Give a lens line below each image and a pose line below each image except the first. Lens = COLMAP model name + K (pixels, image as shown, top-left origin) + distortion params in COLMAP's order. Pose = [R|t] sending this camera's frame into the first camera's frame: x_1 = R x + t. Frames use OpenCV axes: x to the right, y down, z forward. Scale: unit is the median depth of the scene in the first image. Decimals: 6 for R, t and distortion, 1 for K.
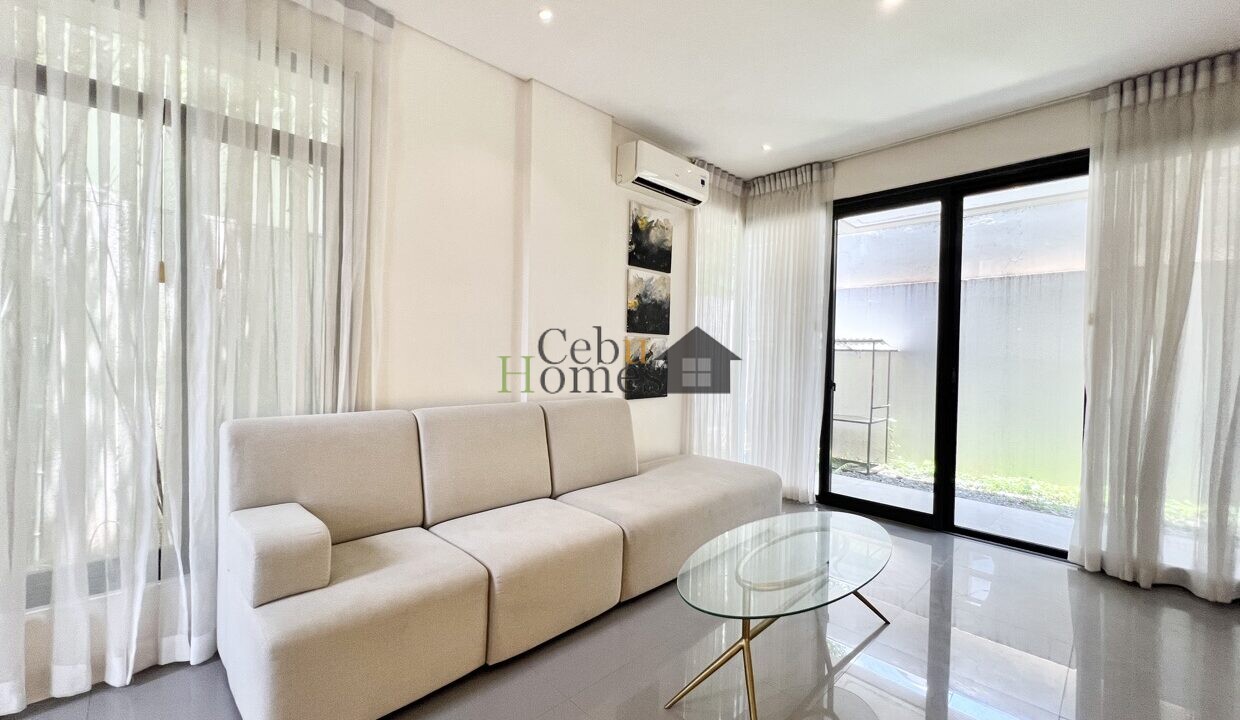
lens RADIAL K [[493.9, 0, 620.4], [0, 493.9, 362.7], [0, 0, 1]] dist [-0.002082, 0.001315]
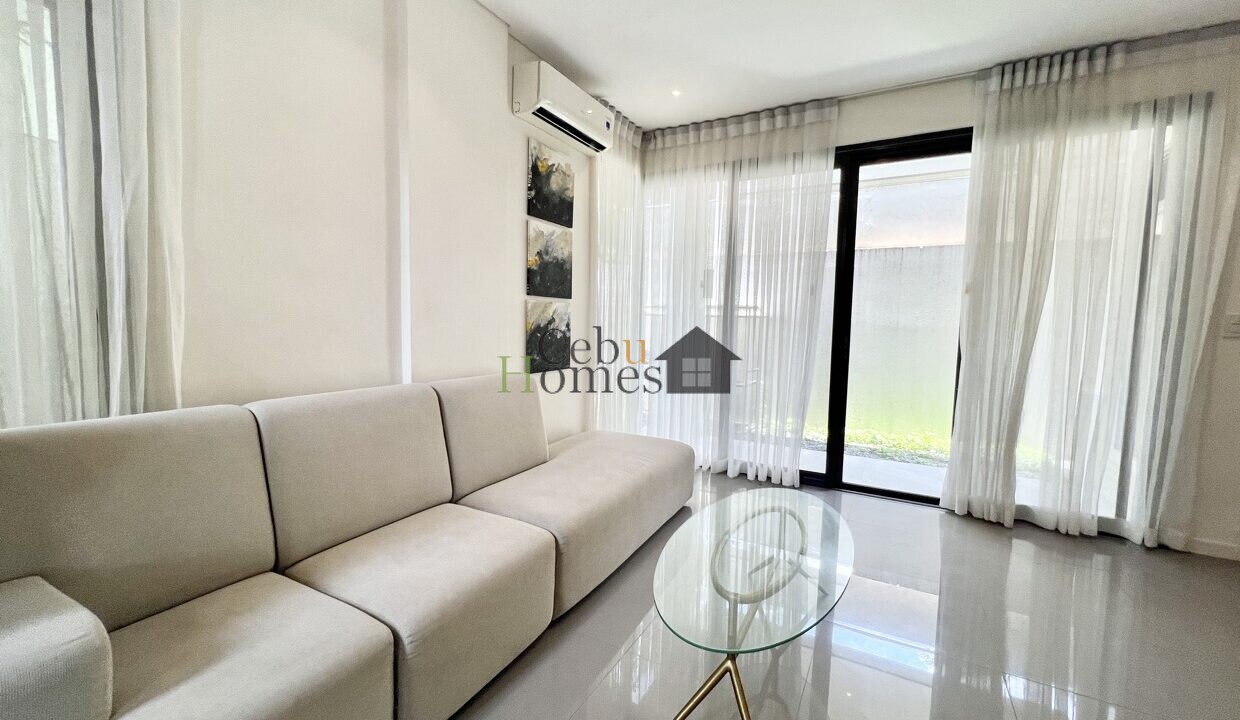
lens RADIAL K [[493.9, 0, 619.4], [0, 493.9, 361.3], [0, 0, 1]] dist [-0.002082, 0.001315]
pose [[0.958964, -0.025164, 0.282410, -0.088781], [0.005994, 0.997630, 0.068539, -0.006148], [-0.283465, -0.064034, 0.956842, 0.152858]]
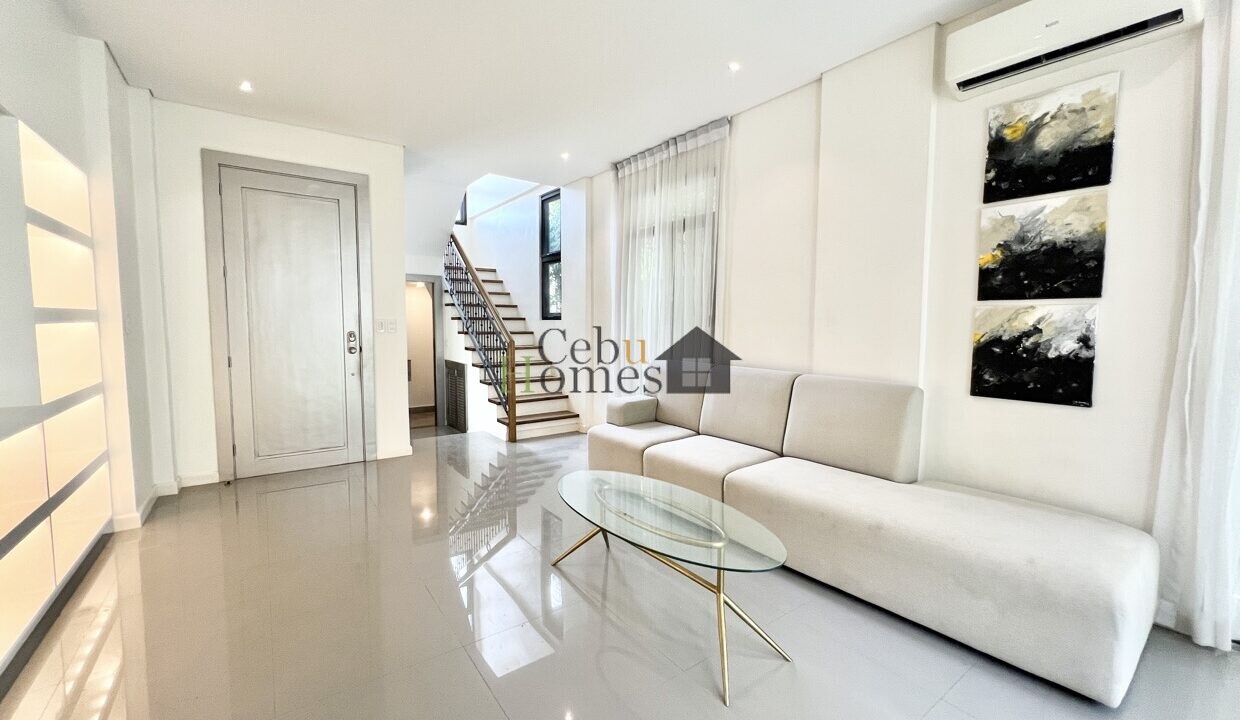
lens RADIAL K [[493.9, 0, 617.0], [0, 493.9, 359.1], [0, 0, 1]] dist [-0.002082, 0.001315]
pose [[-0.139128, 0.053949, -0.988804, 0.900576], [-0.021312, 0.998121, 0.057456, -0.009303], [0.990045, 0.029067, -0.137716, 0.673428]]
